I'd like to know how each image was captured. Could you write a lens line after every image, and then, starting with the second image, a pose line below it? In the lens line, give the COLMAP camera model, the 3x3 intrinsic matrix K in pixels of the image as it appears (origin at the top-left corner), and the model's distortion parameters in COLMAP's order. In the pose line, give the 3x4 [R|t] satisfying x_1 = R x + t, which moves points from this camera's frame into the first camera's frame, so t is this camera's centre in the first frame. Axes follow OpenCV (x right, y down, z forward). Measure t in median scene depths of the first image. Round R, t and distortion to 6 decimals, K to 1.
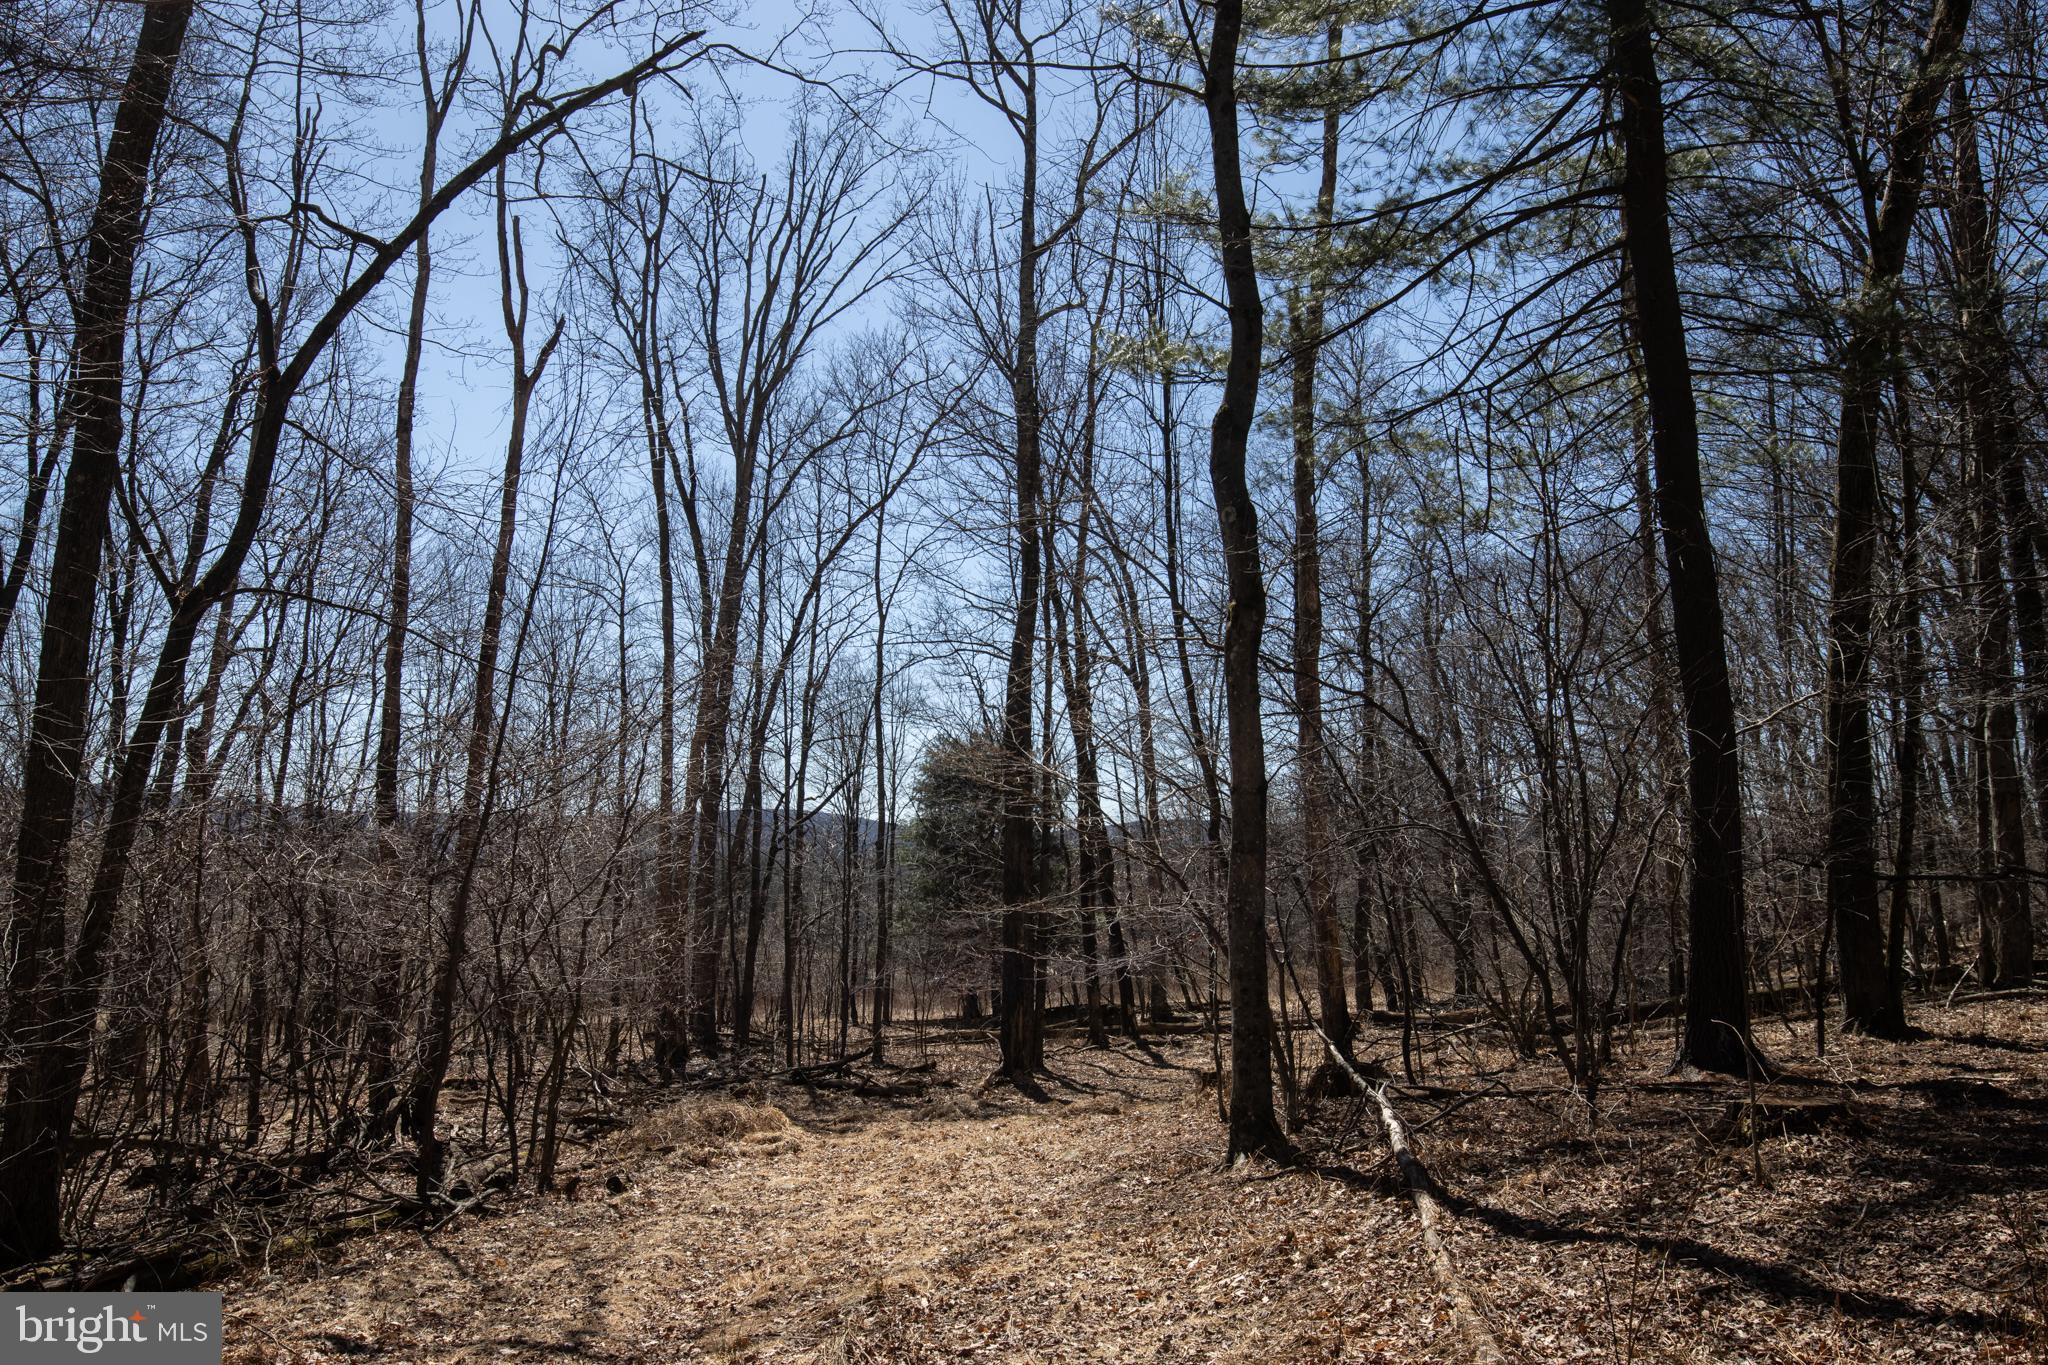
lens RADIAL K [[1218.2, 0, 1024.0], [0, 1218.2, 682.5], [0, 0, 1]] dist [-0.030703, -0.028104]
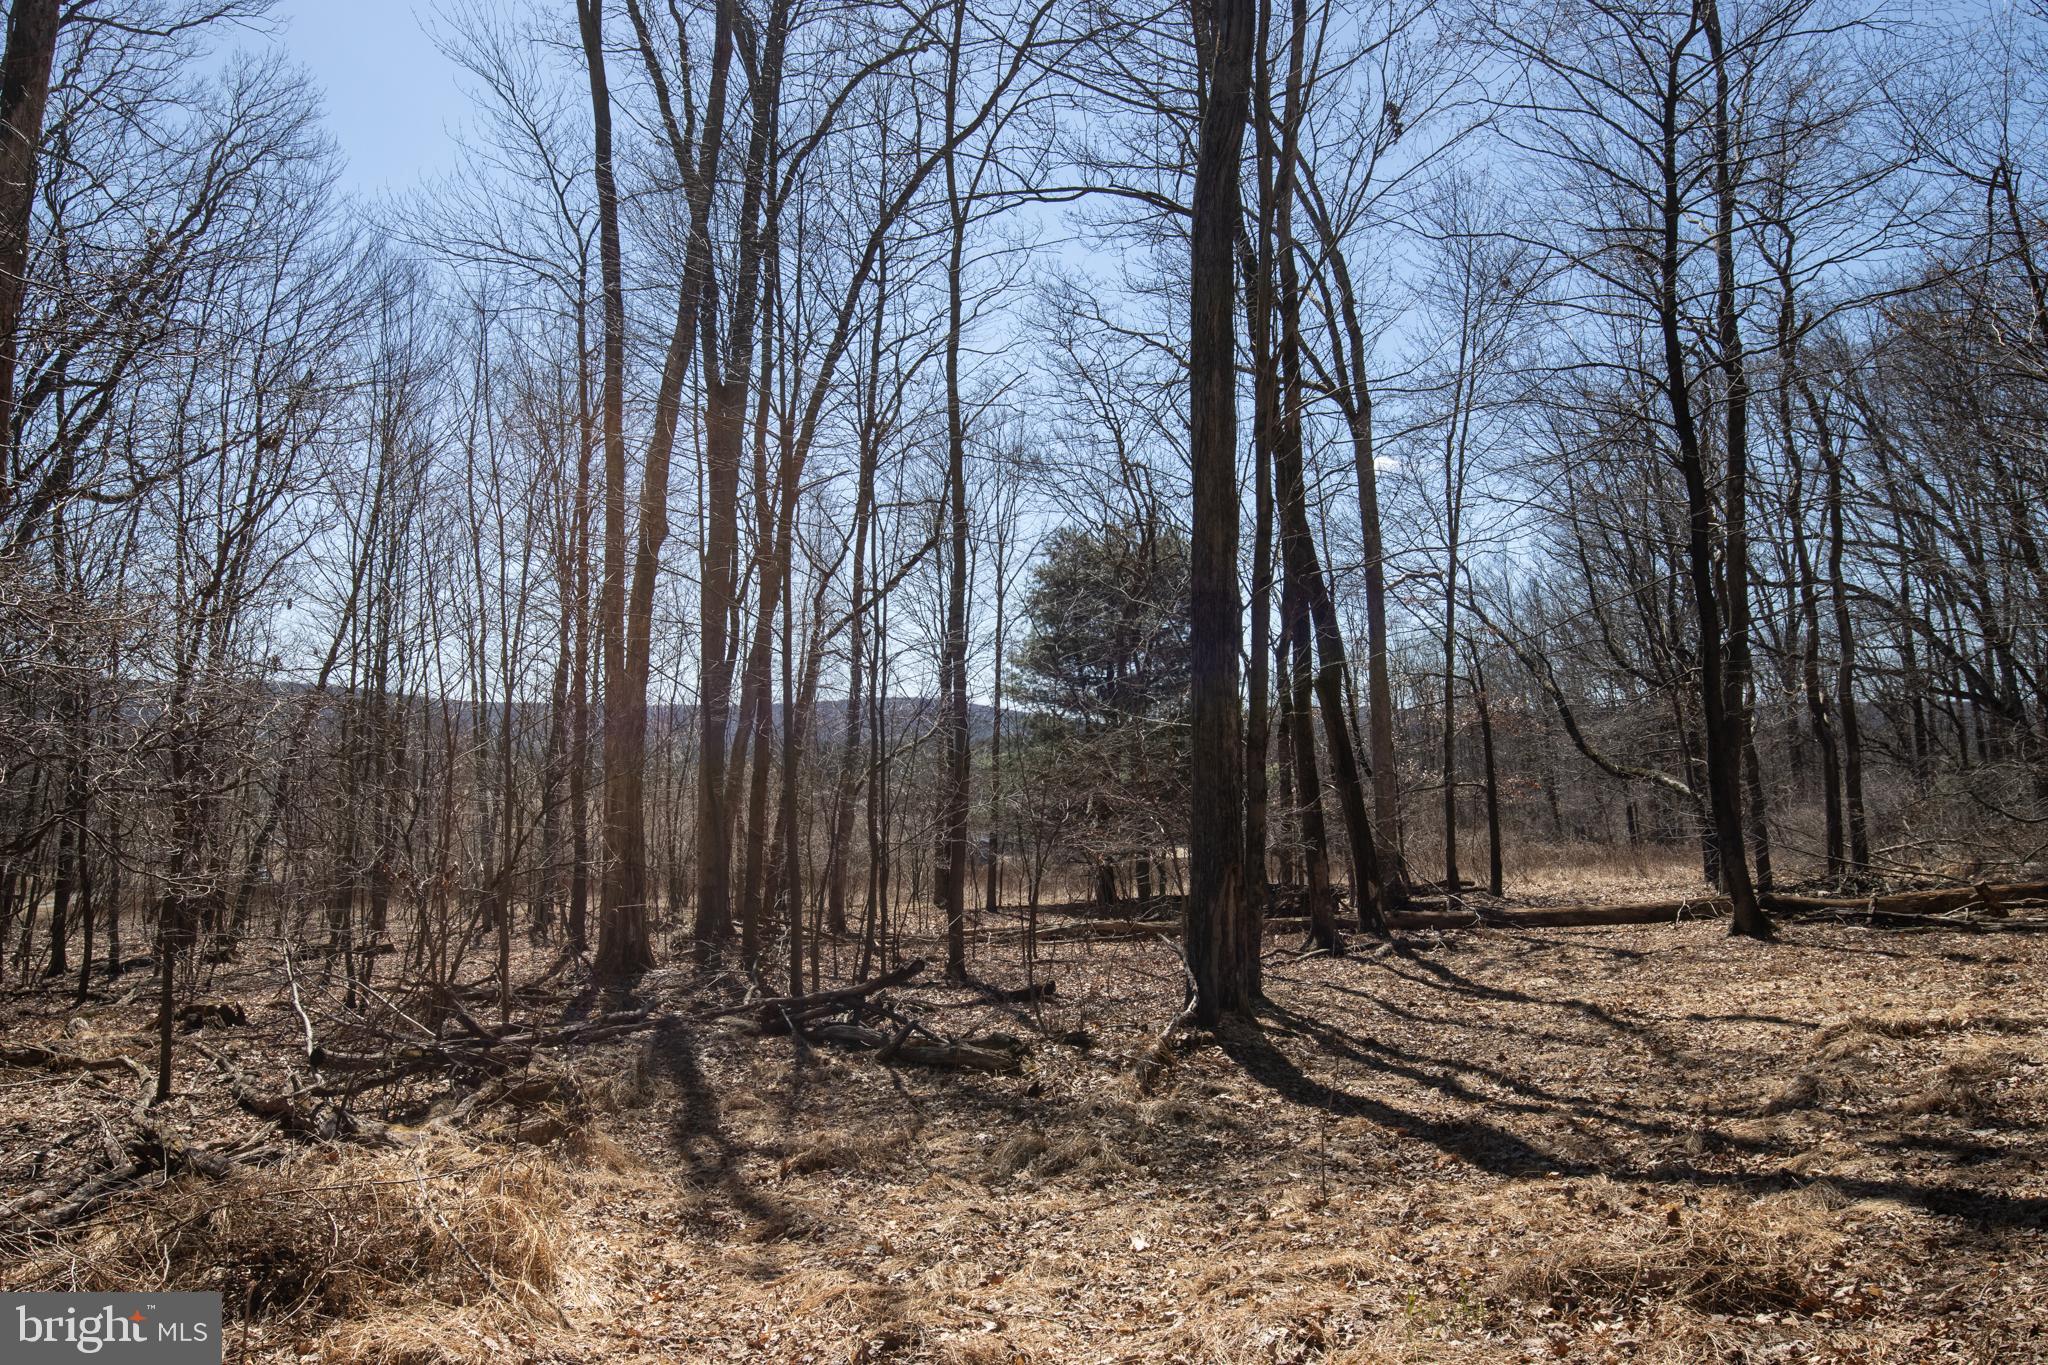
lens RADIAL K [[1218.2, 0, 1024.0], [0, 1218.2, 682.5], [0, 0, 1]] dist [-0.030703, -0.028104]
pose [[0.994683, -0.006481, -0.102781, -0.020605], [0.015612, 0.995973, 0.088284, 0.093270], [0.101795, -0.089419, 0.990779, 0.335035]]
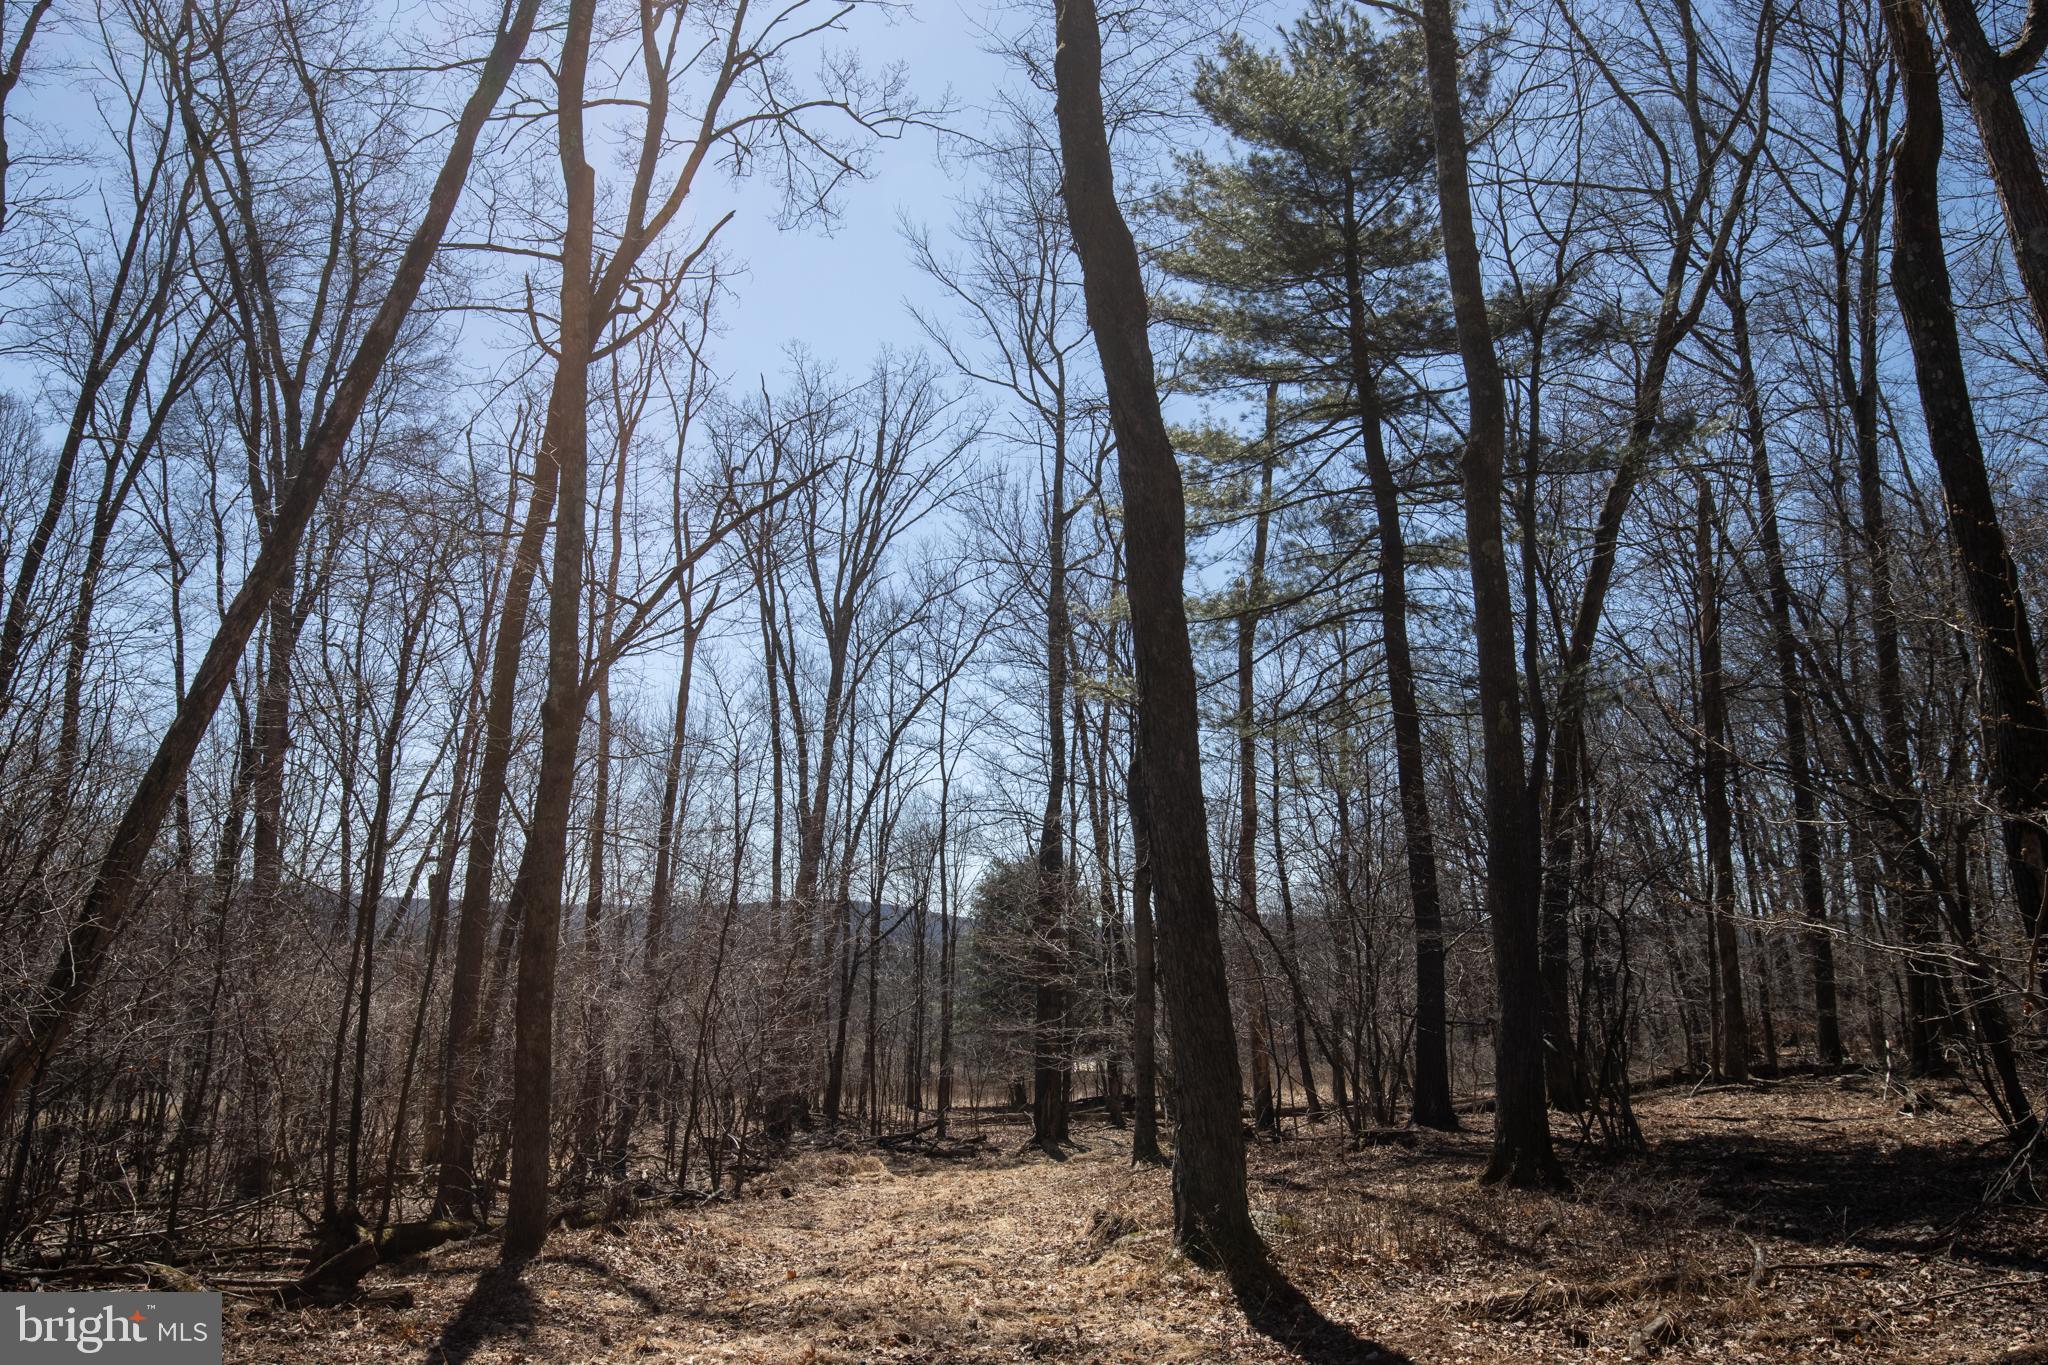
lens RADIAL K [[1218.2, 0, 1024.0], [0, 1218.2, 682.5], [0, 0, 1]] dist [-0.030703, -0.028104]
pose [[0.998716, -0.004422, -0.050463, 0.027389], [0.000642, 0.997208, -0.074673, -0.057779], [0.050652, 0.074545, 0.995930, -0.249176]]
